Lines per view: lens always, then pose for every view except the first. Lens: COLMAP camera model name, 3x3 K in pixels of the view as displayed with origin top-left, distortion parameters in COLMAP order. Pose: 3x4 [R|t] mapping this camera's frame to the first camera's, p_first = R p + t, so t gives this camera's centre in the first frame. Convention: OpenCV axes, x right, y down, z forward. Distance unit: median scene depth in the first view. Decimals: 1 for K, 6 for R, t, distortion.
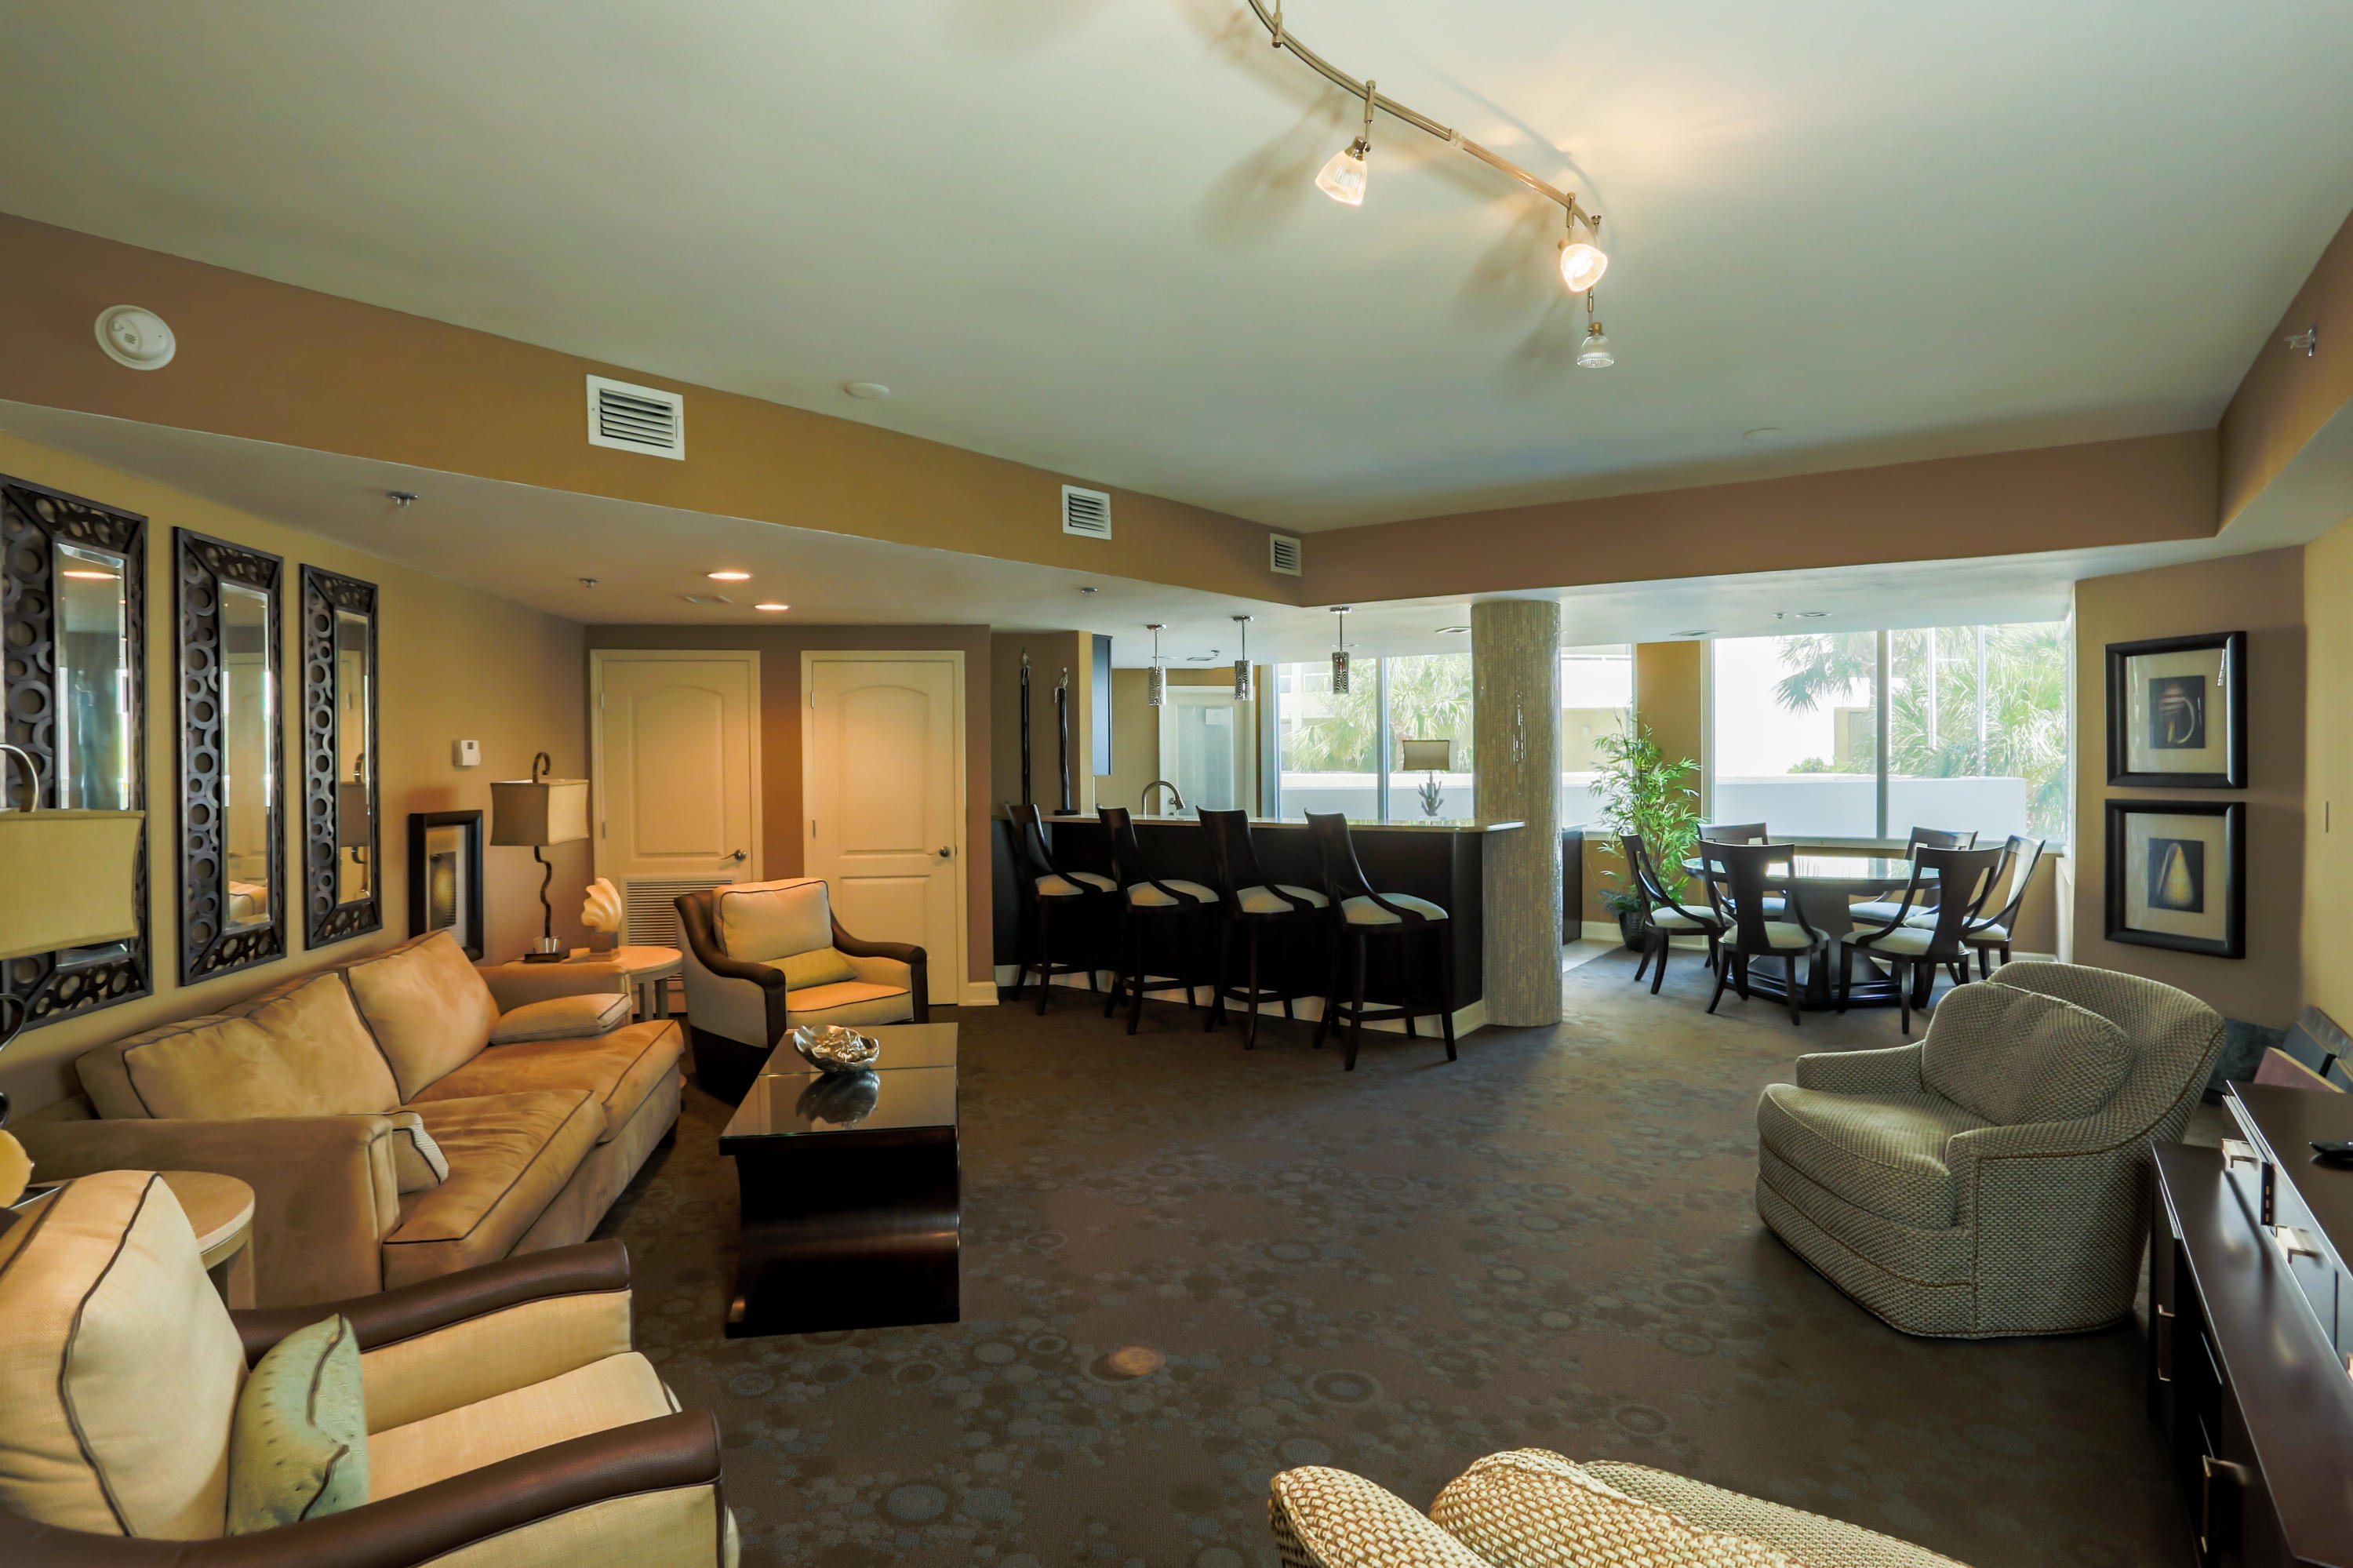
lens RADIAL K [[1273.8, 0, 1175.7], [0, 1273.8, 762.1], [0, 0, 1]] dist [-0.058479, 0.001390]
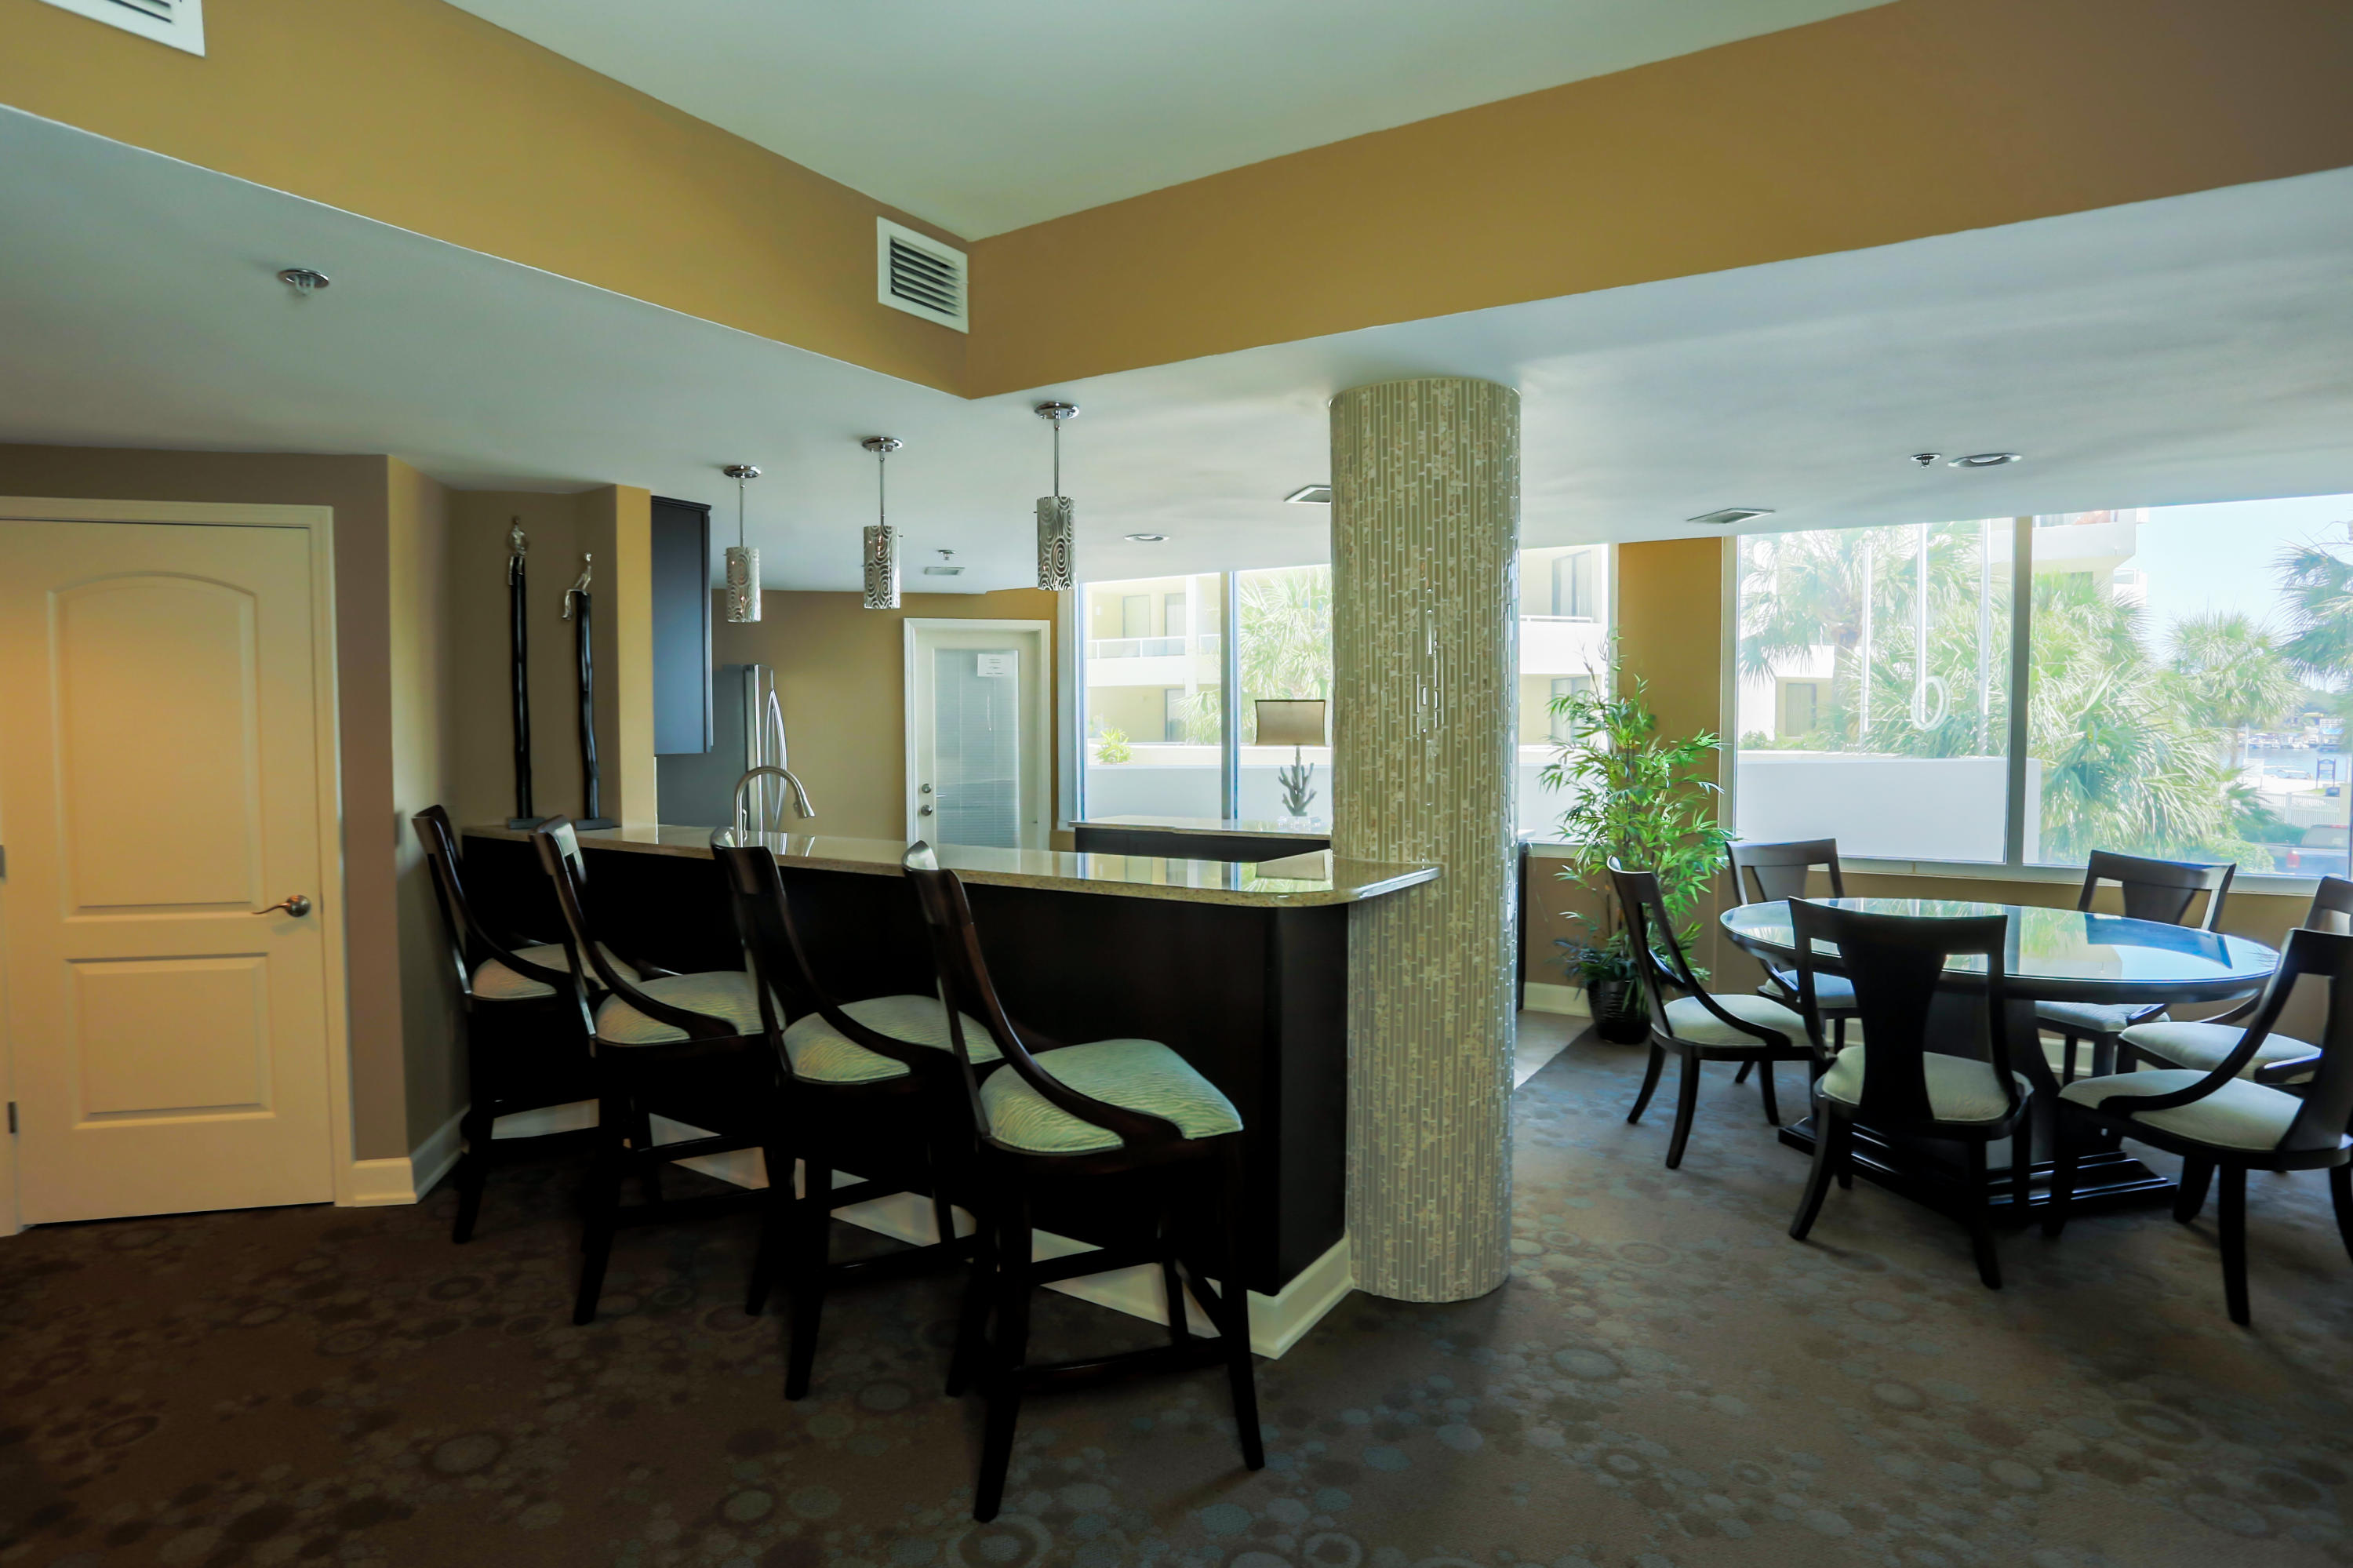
lens RADIAL K [[1273.8, 0, 1175.7], [0, 1273.8, 762.1], [0, 0, 1]] dist [-0.058479, 0.001390]
pose [[0.997967, 0.005099, 0.063529, 0.124035], [-0.006589, 0.999708, 0.023266, -0.000247], [-0.063392, -0.023638, 0.997709, 0.450651]]
